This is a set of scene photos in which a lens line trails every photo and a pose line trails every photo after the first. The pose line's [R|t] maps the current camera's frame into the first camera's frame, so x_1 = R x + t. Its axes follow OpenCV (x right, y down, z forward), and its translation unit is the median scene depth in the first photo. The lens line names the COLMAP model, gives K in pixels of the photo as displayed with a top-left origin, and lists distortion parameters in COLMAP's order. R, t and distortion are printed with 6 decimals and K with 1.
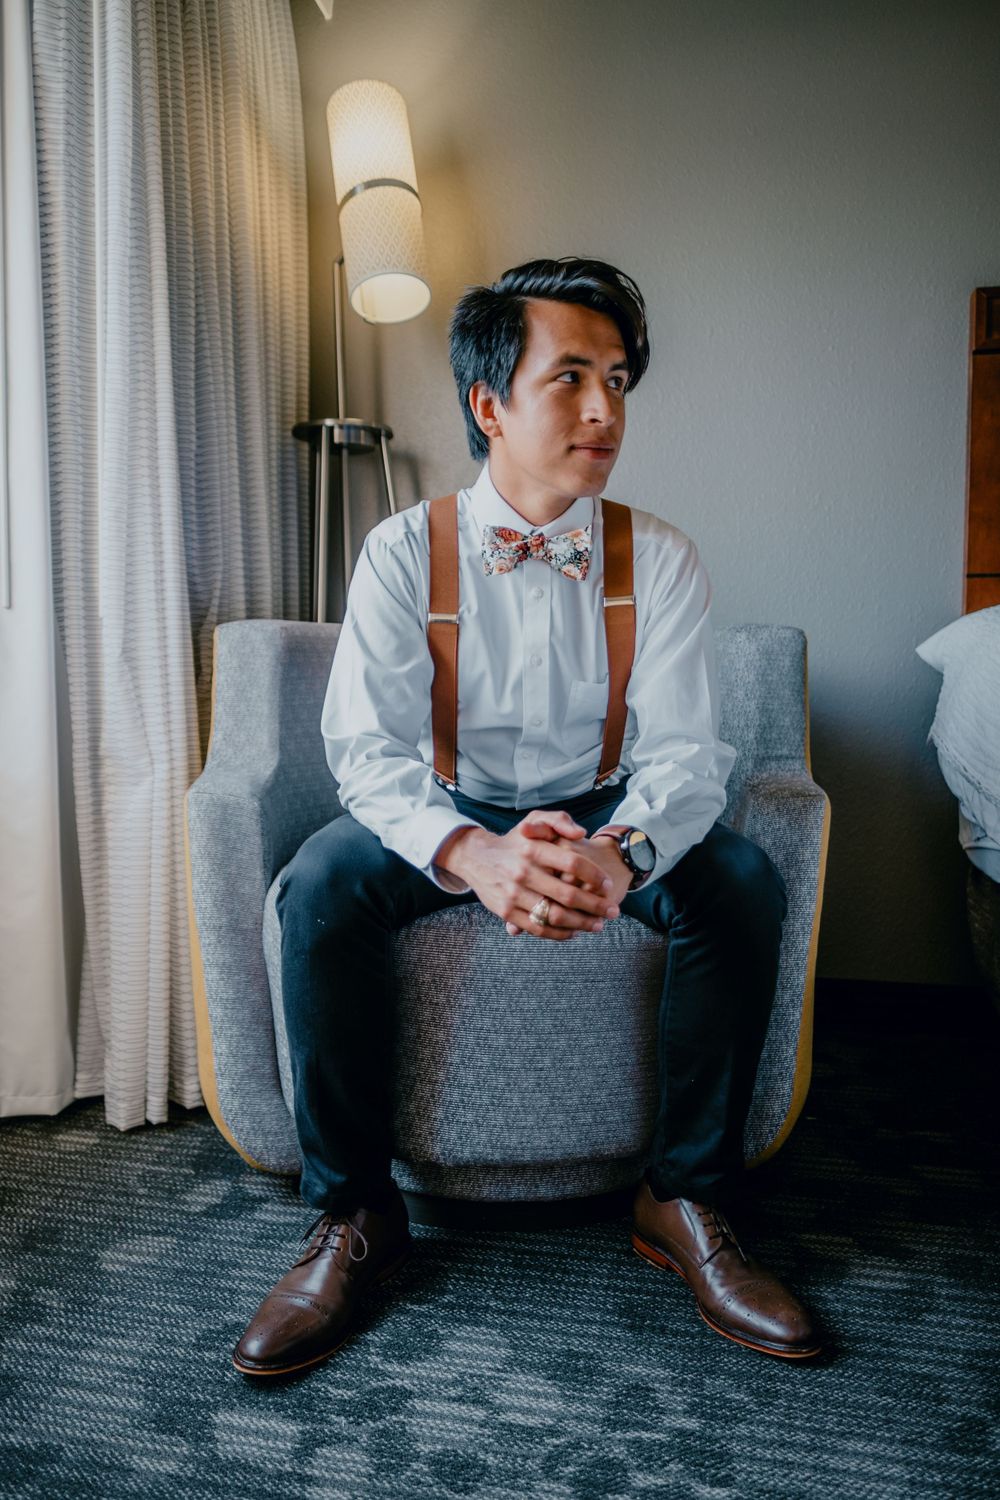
lens RADIAL K [[1043.6, 0, 500.0], [0, 1043.6, 750.0], [0, 0, 1]] dist [-0.005280, 0.000343]
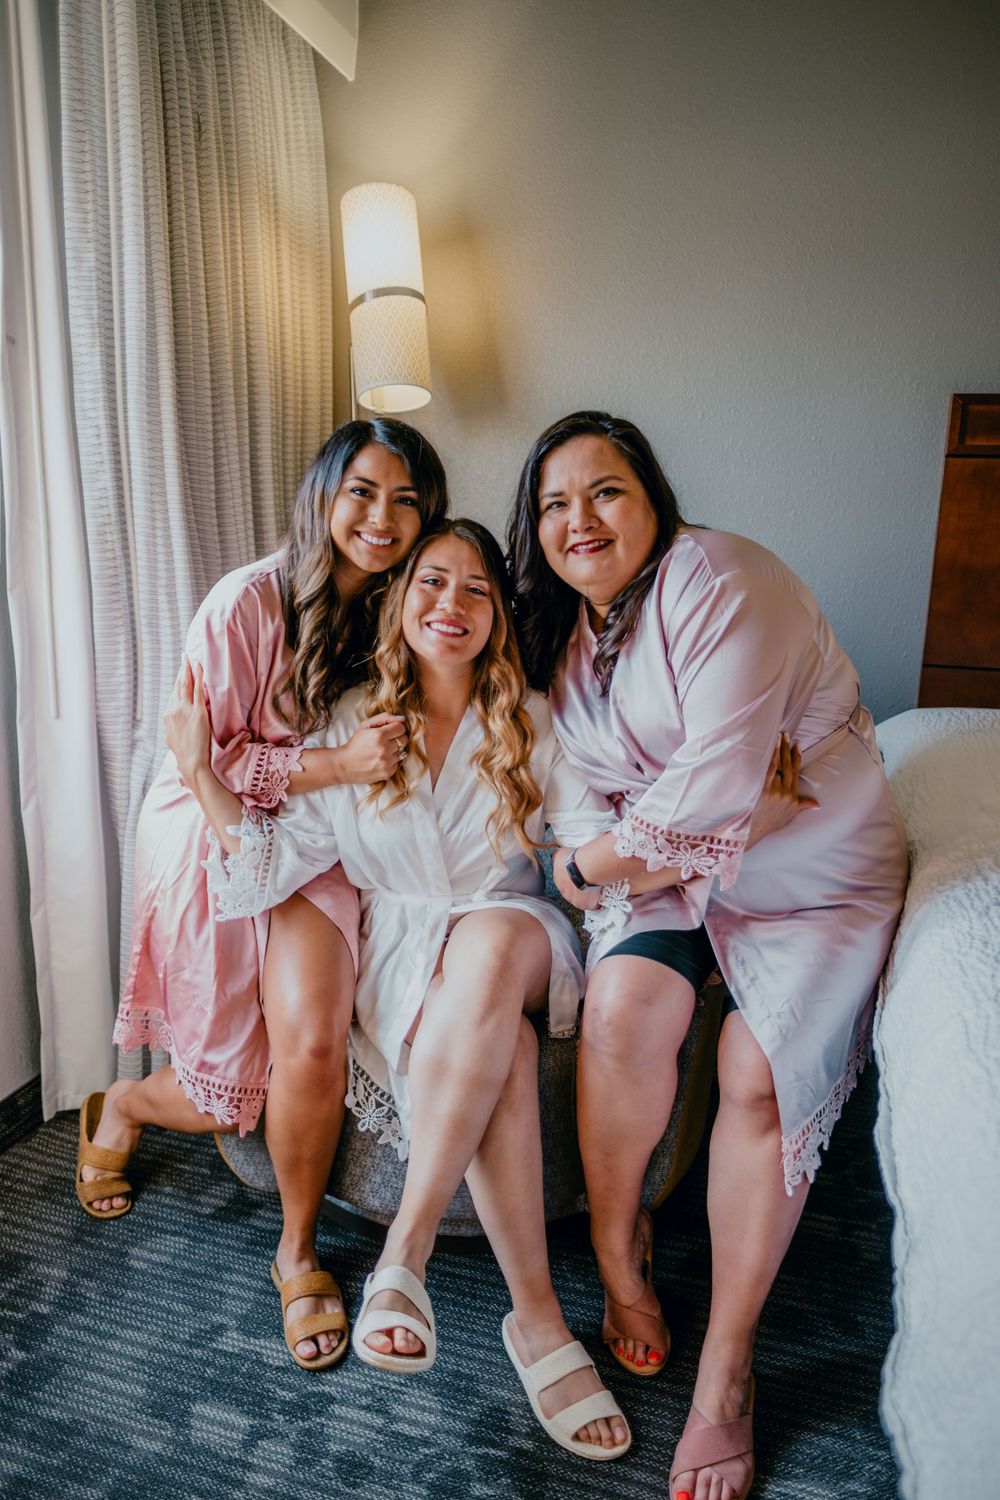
lens RADIAL K [[1046.0, 0, 515.1], [0, 1046.0, 744.5], [0, 0, 1]] dist [-0.004203, 0.002285]
pose [[0.995964, 0.042947, -0.078815, 0.193216], [-0.030521, 0.987819, 0.152587, -0.393521], [0.084408, -0.149566, 0.985142, -0.185284]]
